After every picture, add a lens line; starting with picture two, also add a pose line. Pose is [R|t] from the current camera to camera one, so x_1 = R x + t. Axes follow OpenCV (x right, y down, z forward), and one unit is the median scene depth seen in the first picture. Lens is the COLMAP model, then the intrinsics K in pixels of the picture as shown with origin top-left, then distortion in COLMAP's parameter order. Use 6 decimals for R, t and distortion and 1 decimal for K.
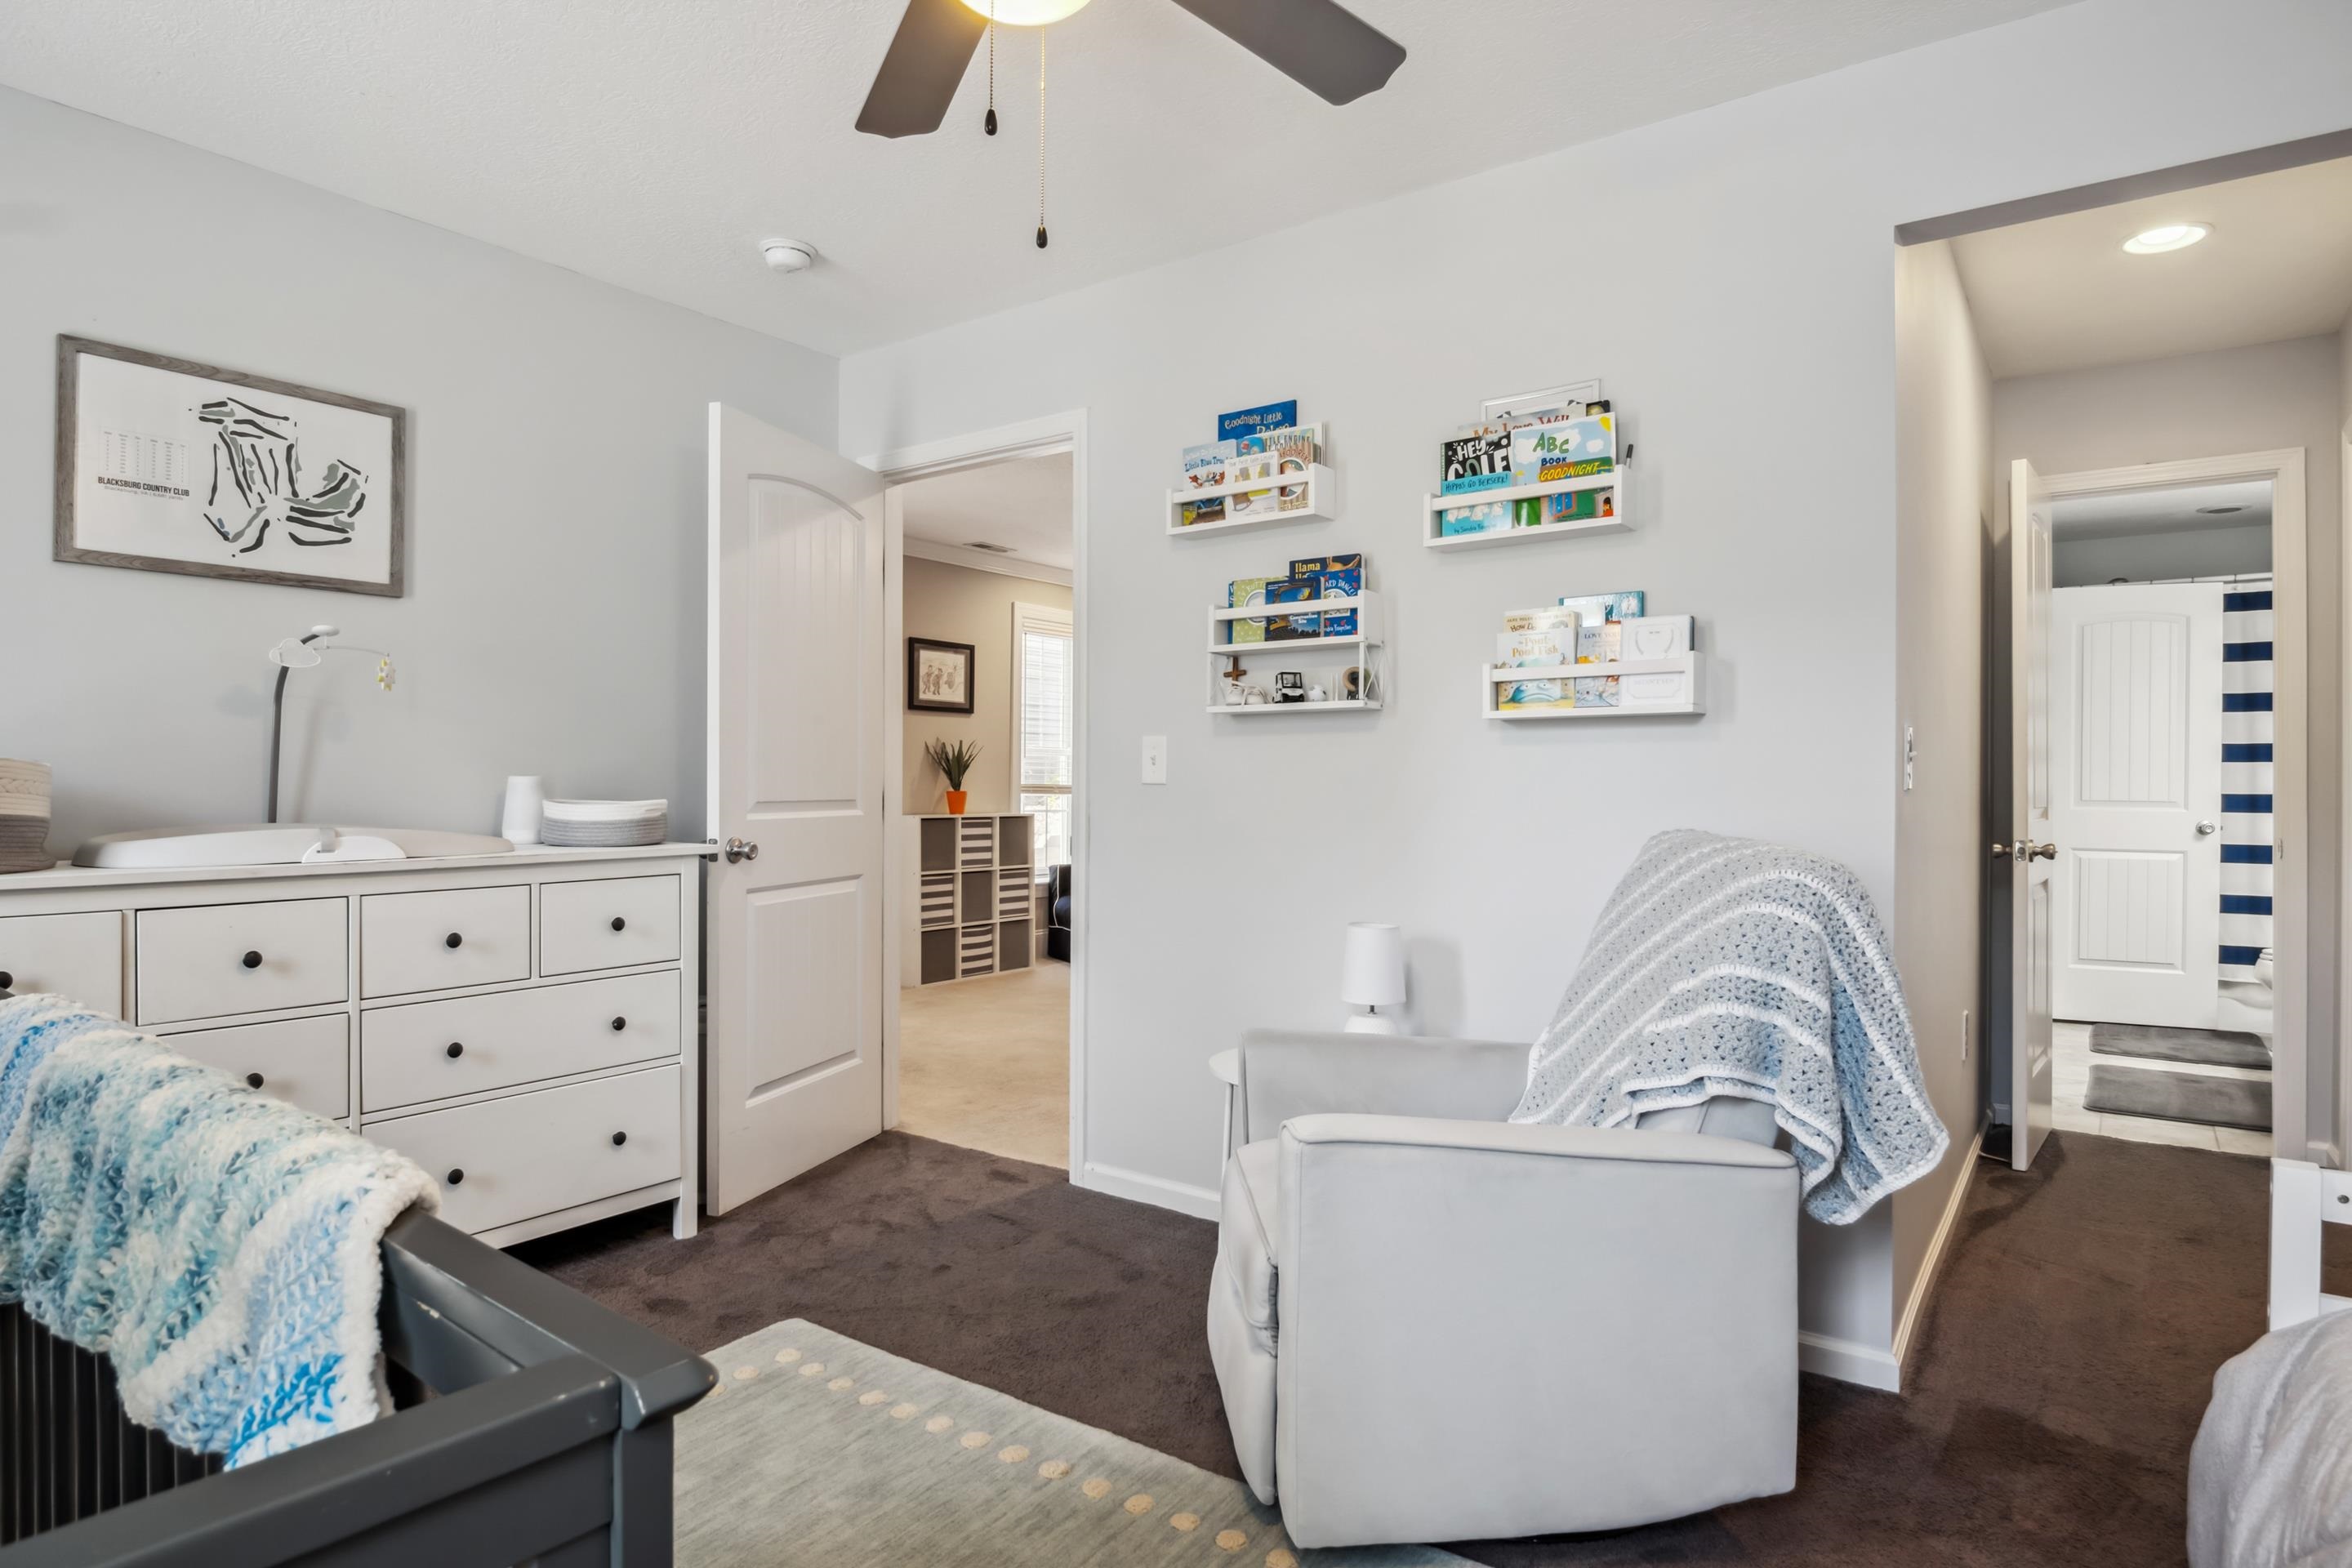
lens RADIAL K [[1322.5, 0, 1161.1], [0, 1322.5, 783.3], [0, 0, 1]] dist [-0.006157, -0.002798]
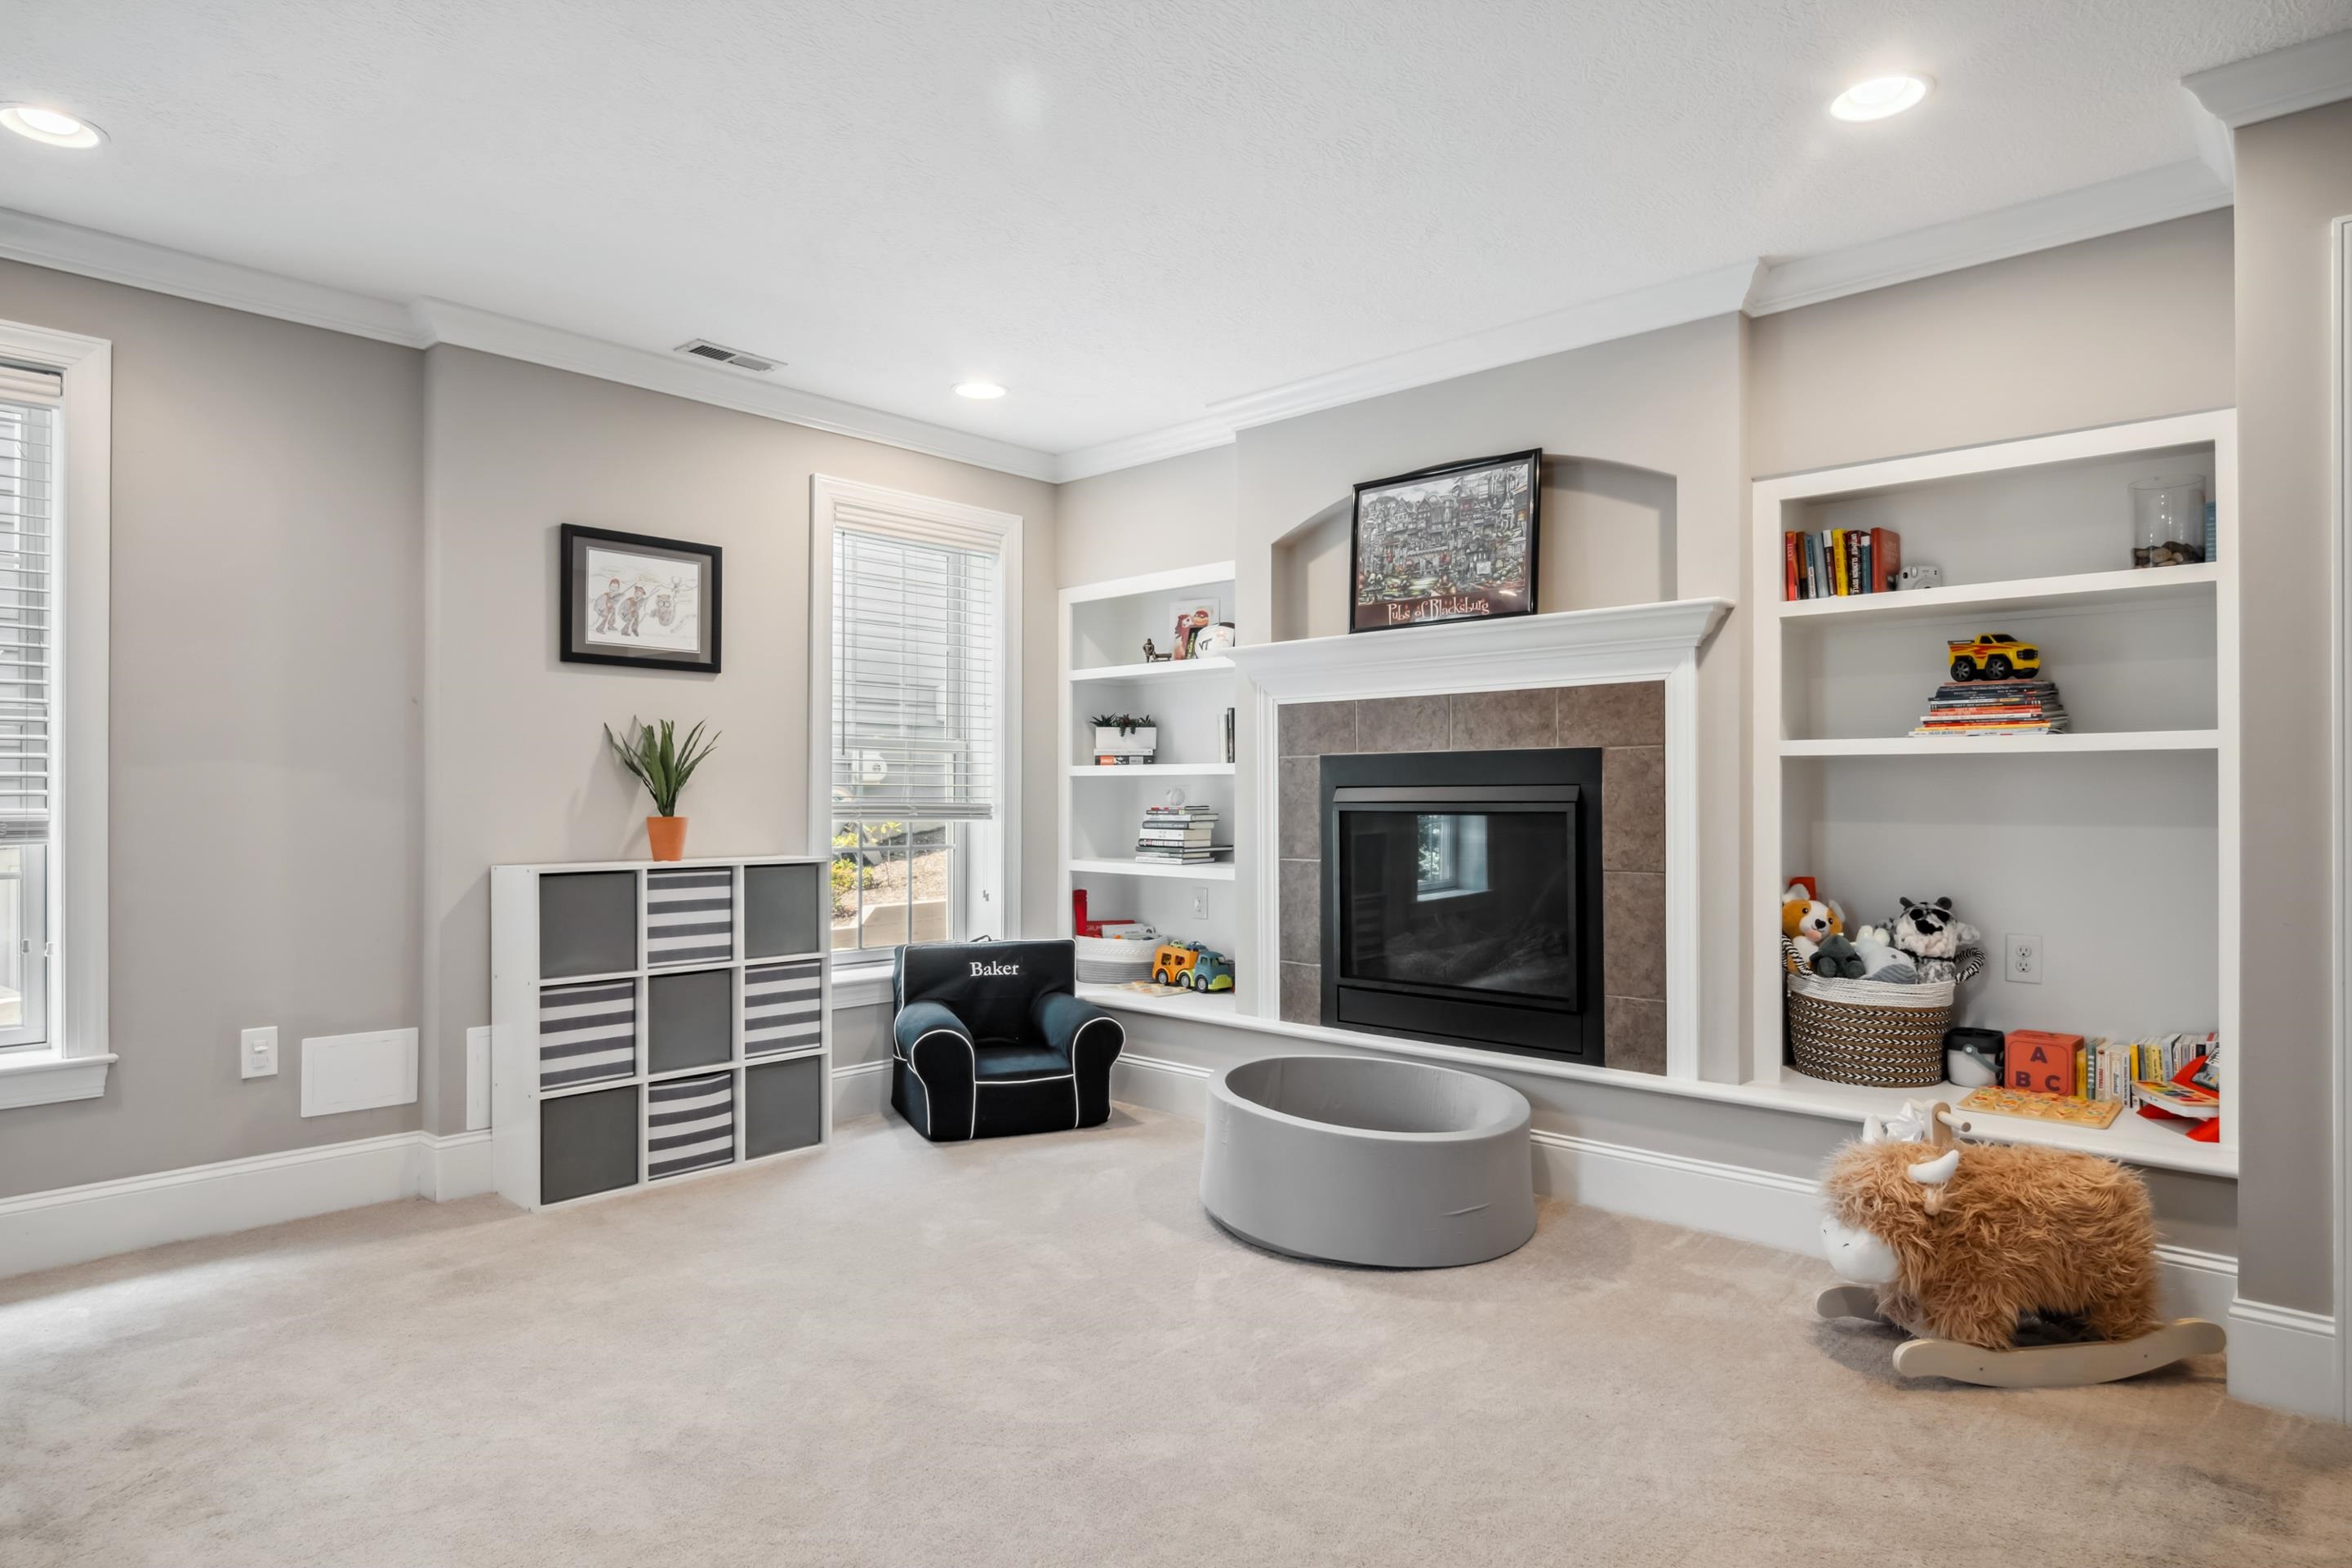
lens RADIAL K [[1354.1, 0, 1146.2], [0, 1354.1, 801.9], [0, 0, 1]] dist [-0.002451, -0.001482]
pose [[0.992115, -0.005370, -0.125219, 0.103411], [0.005649, 0.999982, 0.001872, -0.000070], [0.125207, -0.002564, 0.992127, 0.486890]]
